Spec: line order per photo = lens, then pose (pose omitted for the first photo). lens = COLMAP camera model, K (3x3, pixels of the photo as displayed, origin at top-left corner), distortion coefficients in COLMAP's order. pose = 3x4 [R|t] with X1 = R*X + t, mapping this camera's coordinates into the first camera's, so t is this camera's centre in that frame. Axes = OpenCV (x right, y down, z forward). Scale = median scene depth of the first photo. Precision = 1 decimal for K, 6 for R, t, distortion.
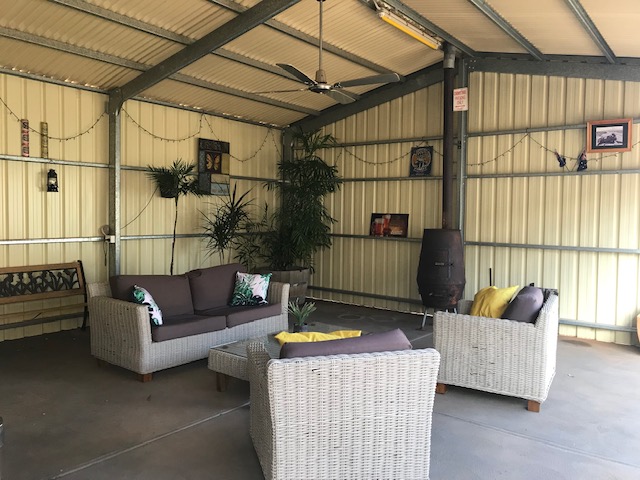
lens RADIAL K [[528.0, 0, 320.7], [0, 528.0, 238.8], [0, 0, 1]] dist [-0.002243, 0.006313]
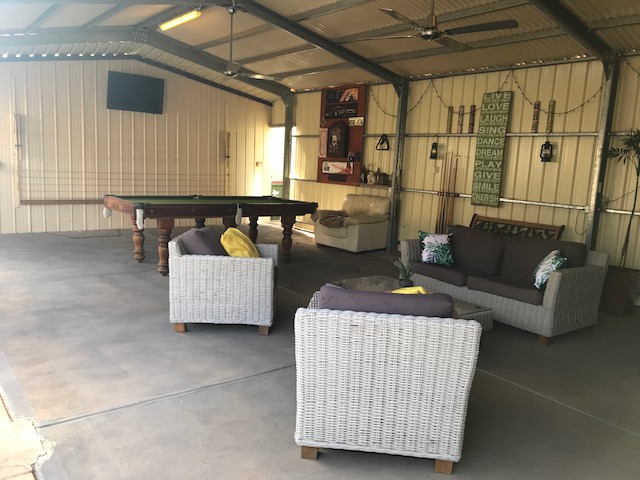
lens RADIAL K [[528.0, 0, 320.5], [0, 528.0, 241.2], [0, 0, 1]] dist [-0.002243, 0.006313]
pose [[-0.244796, 0.119813, -0.962143, 0.754112], [-0.099826, 0.983947, 0.147926, -0.039340], [0.964422, 0.132259, -0.228906, 0.822417]]
